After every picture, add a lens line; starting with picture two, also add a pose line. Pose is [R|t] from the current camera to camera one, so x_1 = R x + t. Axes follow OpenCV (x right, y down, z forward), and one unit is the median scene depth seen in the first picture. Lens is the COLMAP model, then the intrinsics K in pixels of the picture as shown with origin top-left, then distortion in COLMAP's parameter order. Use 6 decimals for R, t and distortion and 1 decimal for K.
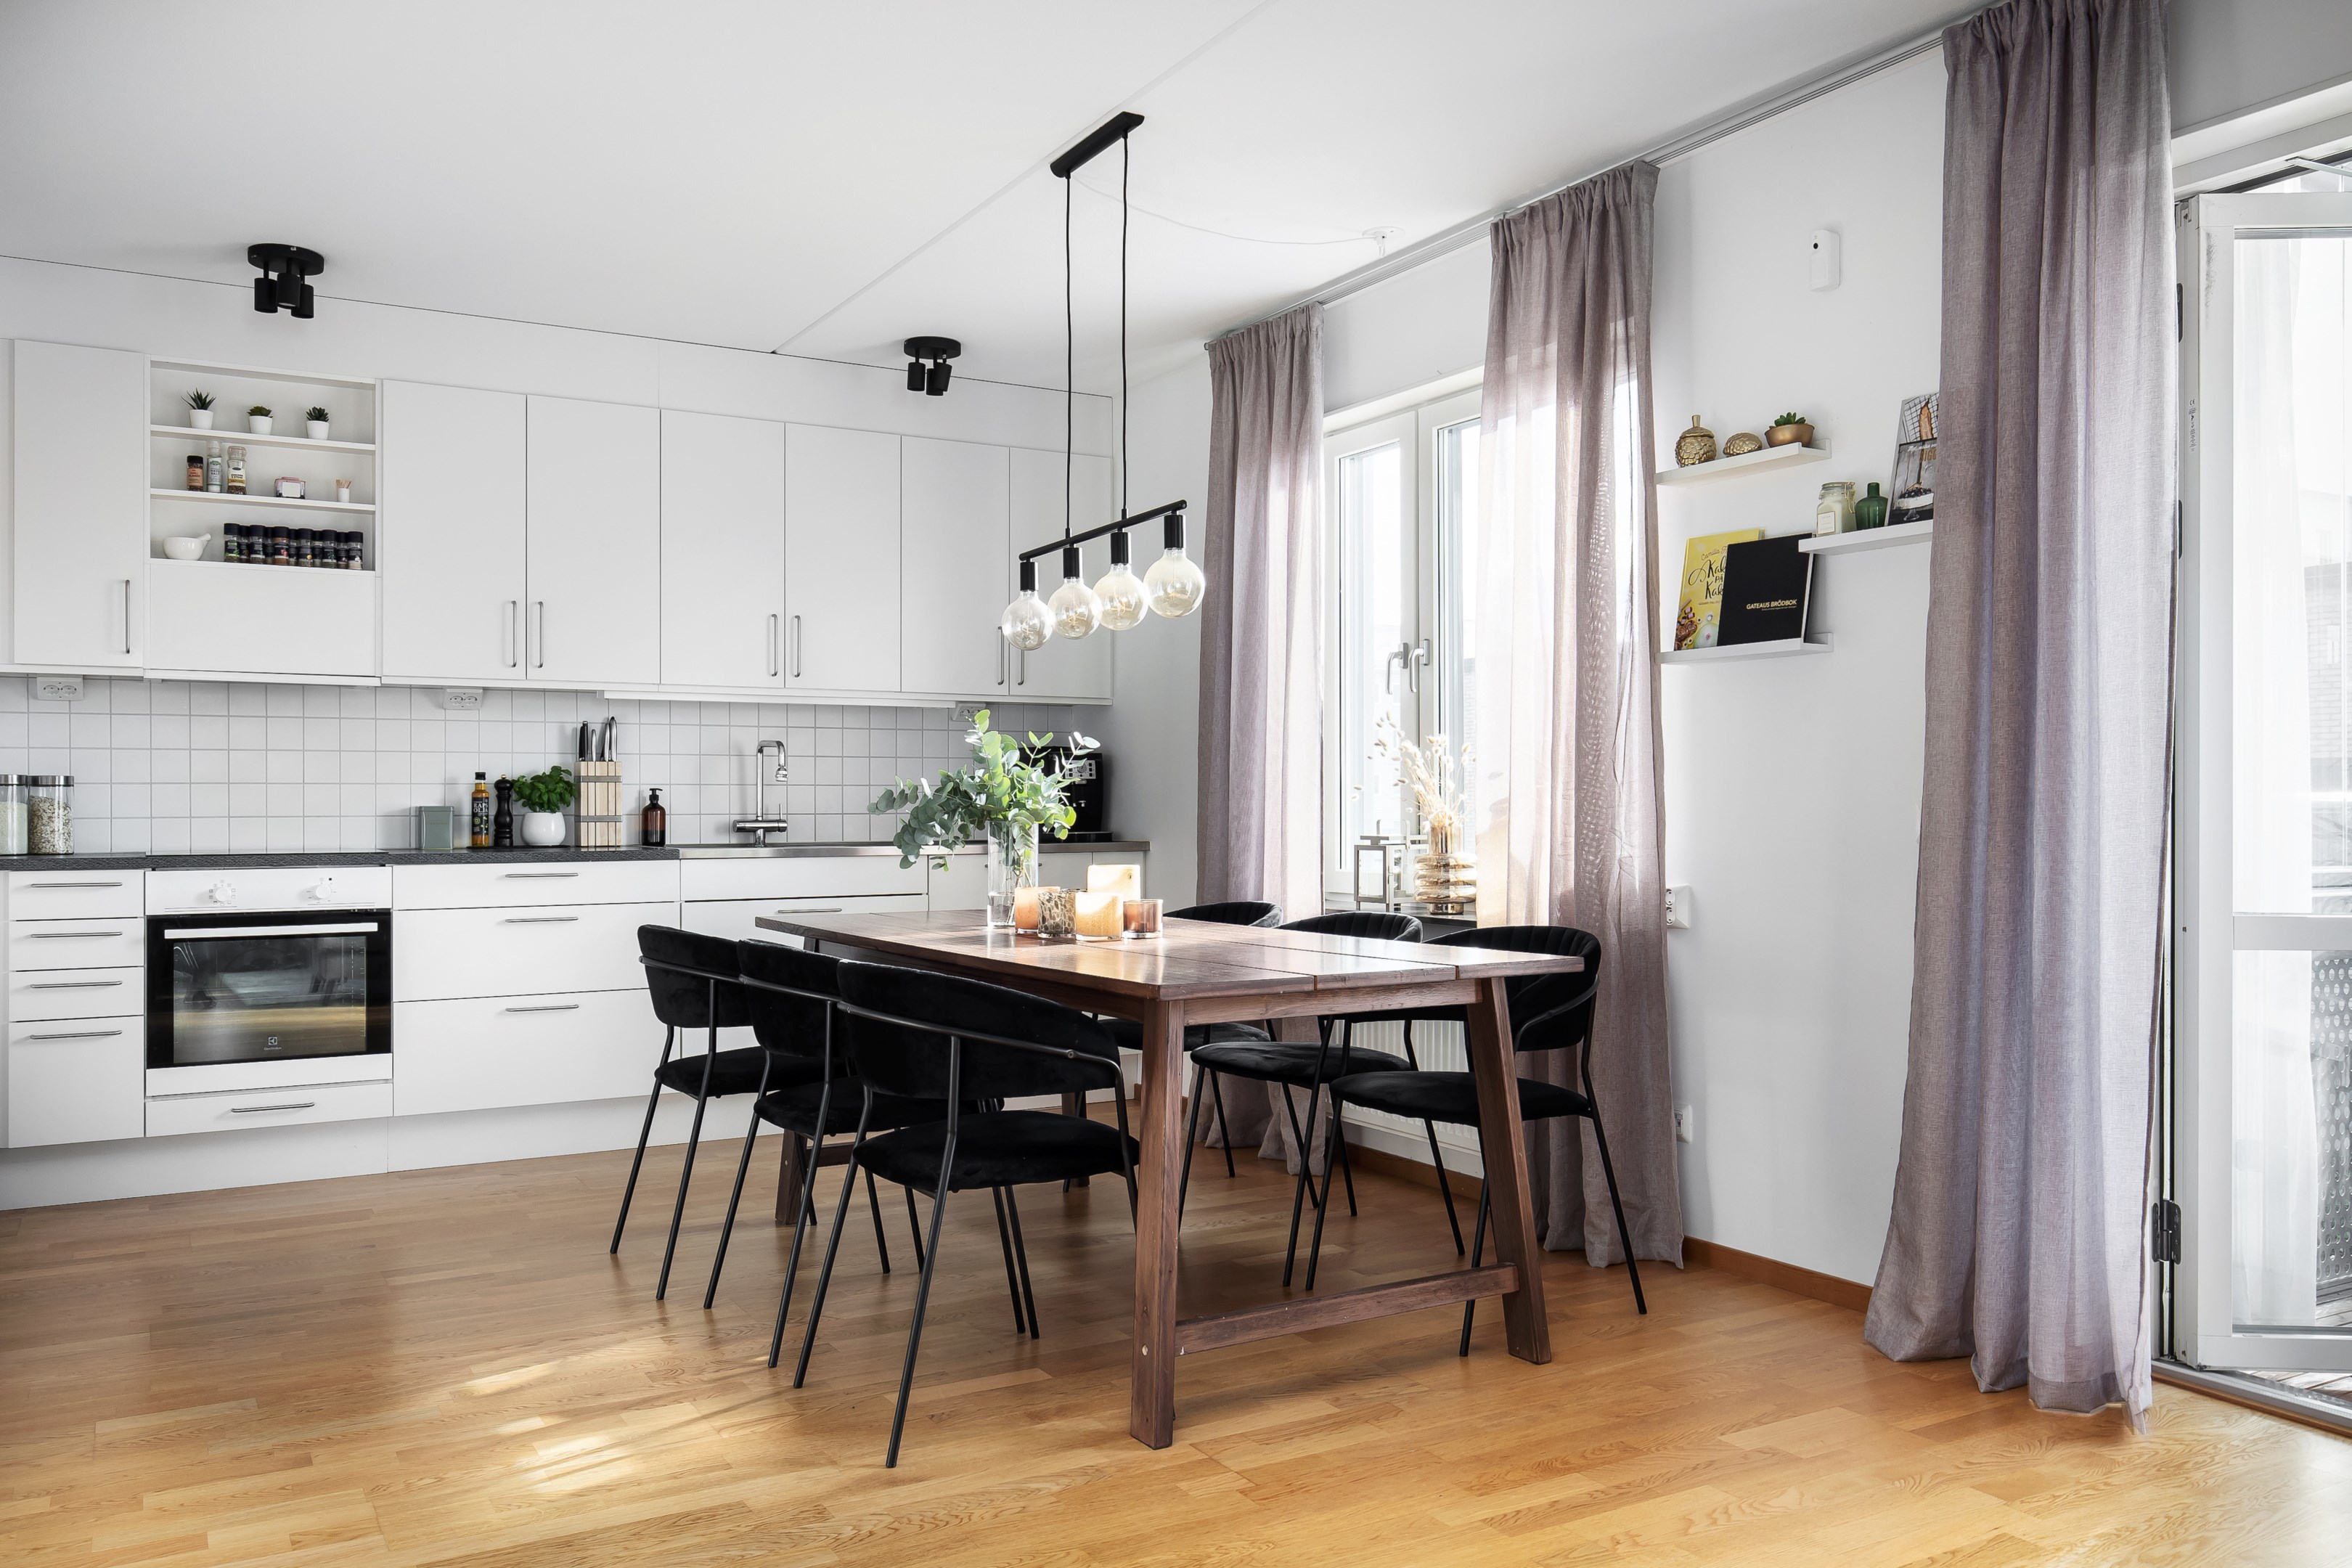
lens RADIAL K [[1795.0, 0, 1170.6], [0, 1795.0, 797.5], [0, 0, 1]] dist [-0.000581, -0.009552]
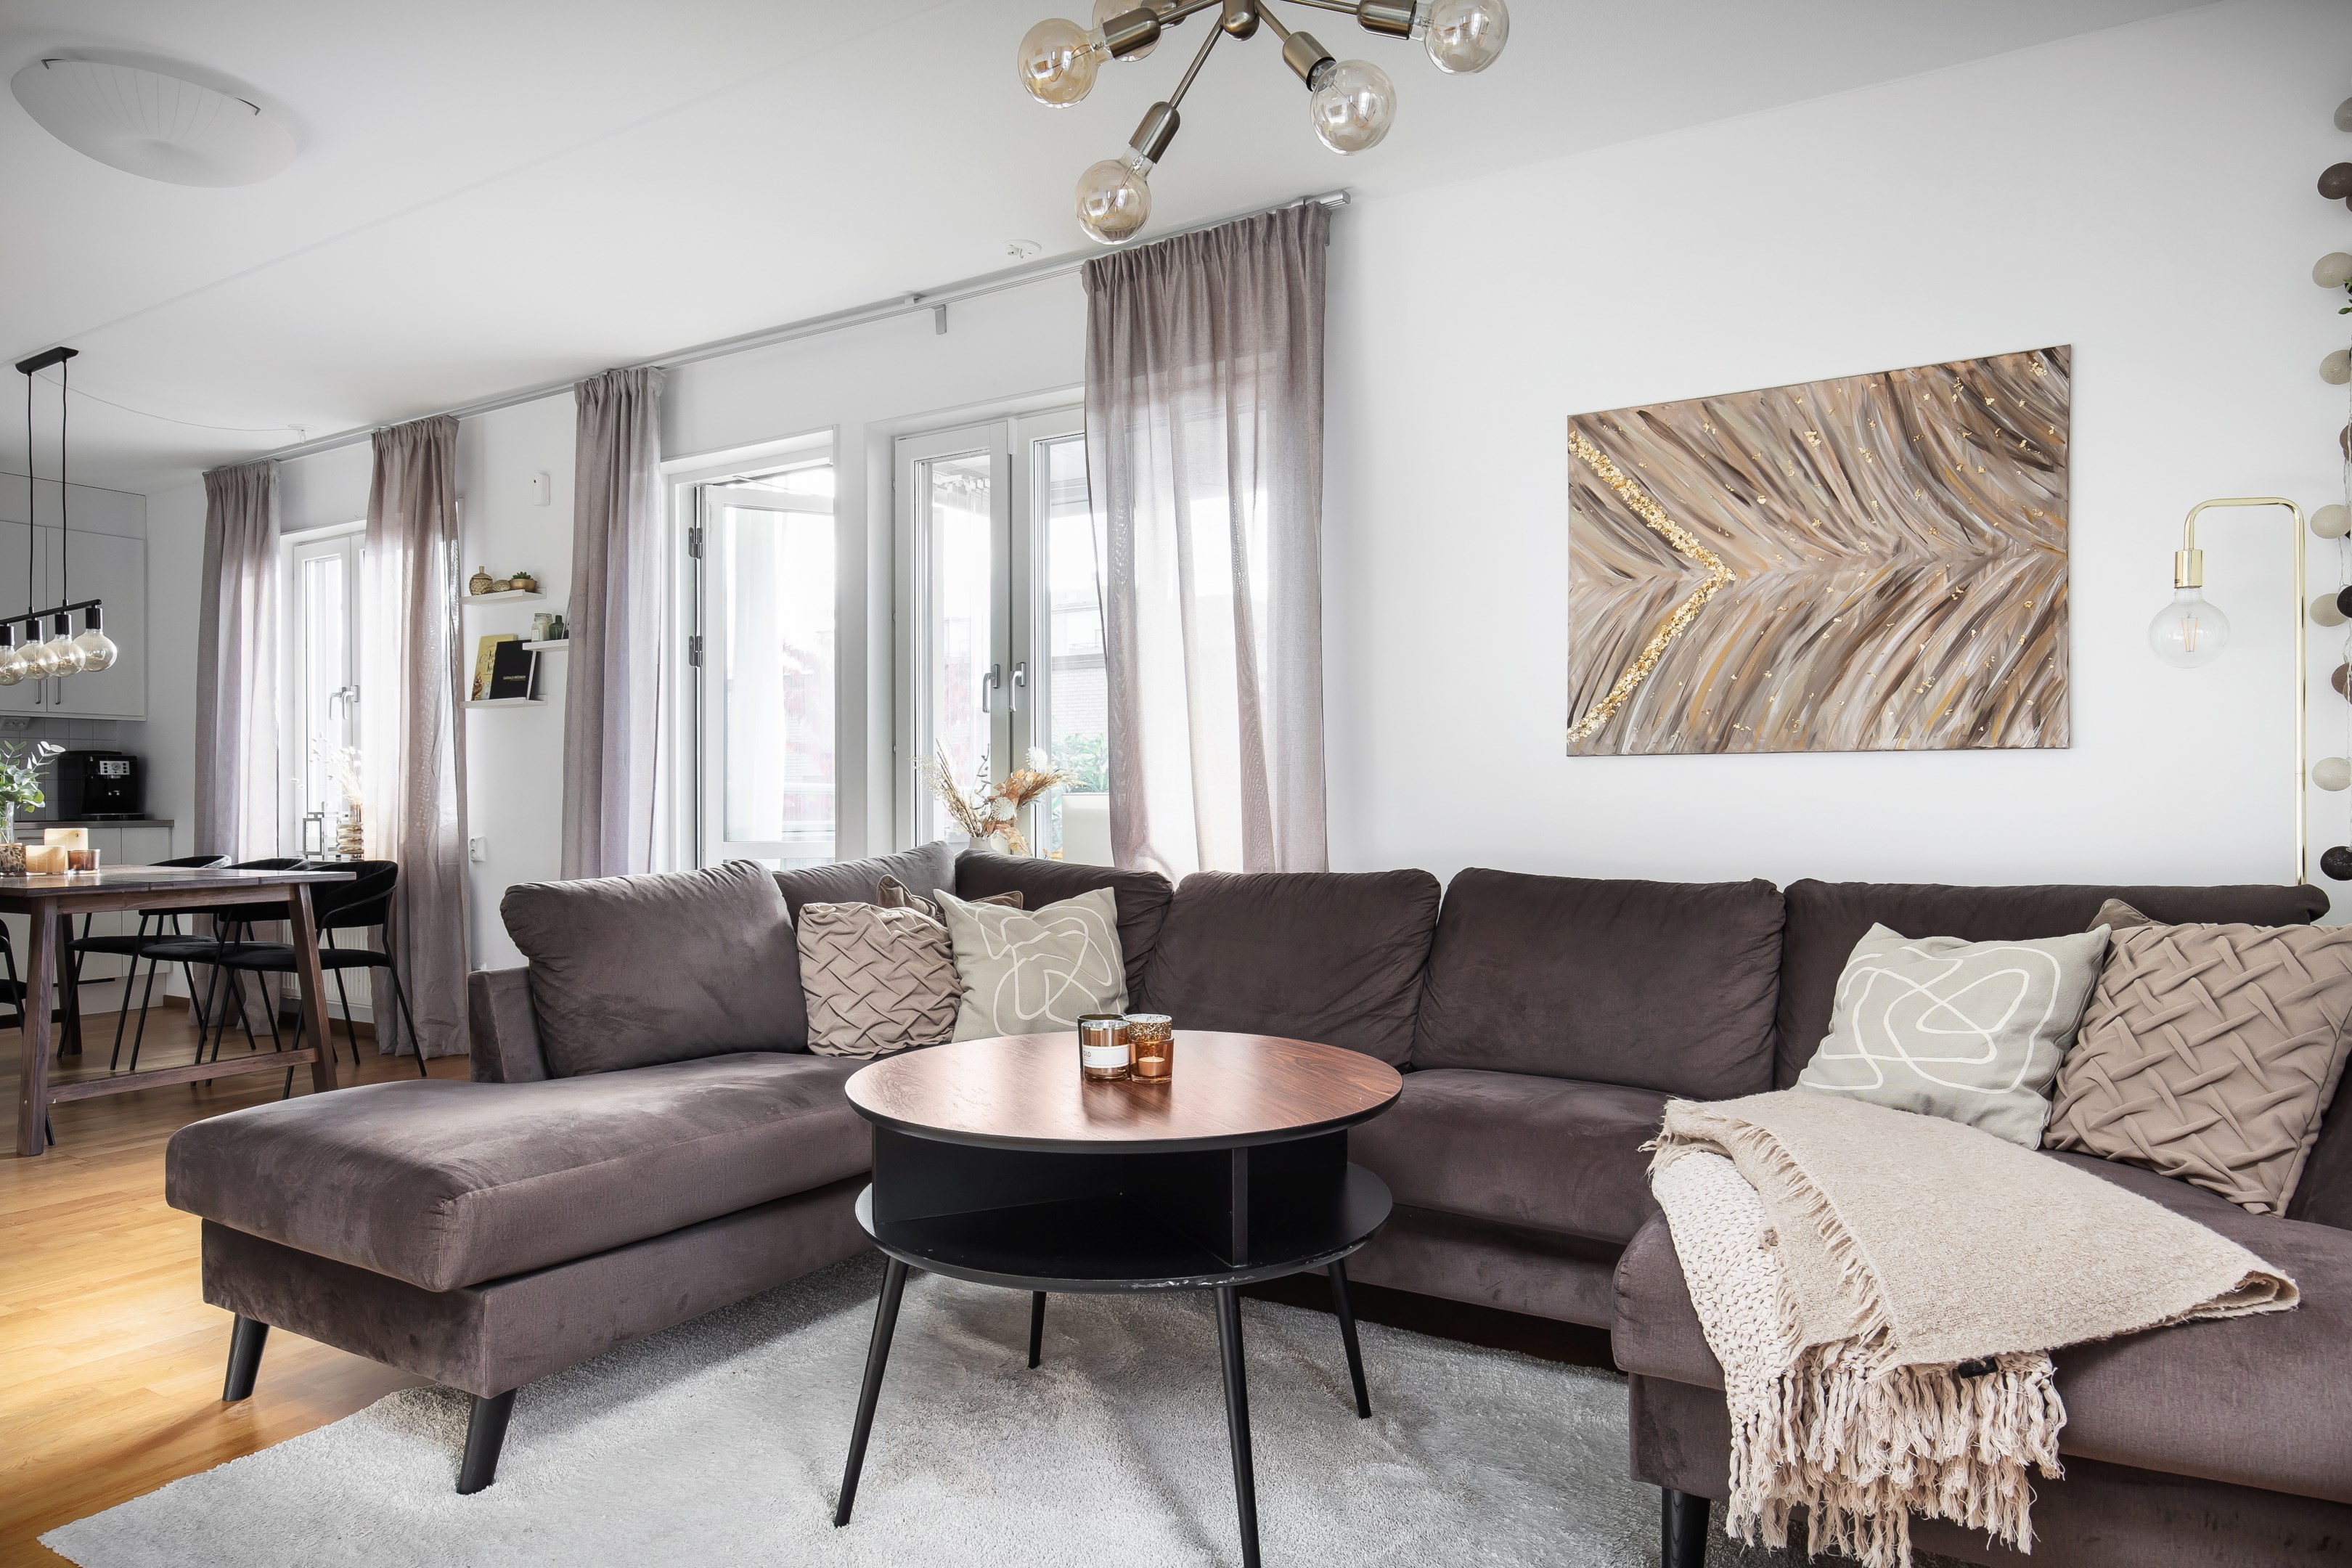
lens RADIAL K [[1452.0, 0, 1181.6], [0, 1452.0, 802.7], [0, 0, 1]] dist [0.007623, 0.000172]
pose [[0.882923, -0.001290, 0.469516, 0.184972], [-0.000100, 0.999996, 0.002936, 0.009632], [-0.469518, -0.002639, 0.882919, -0.453975]]
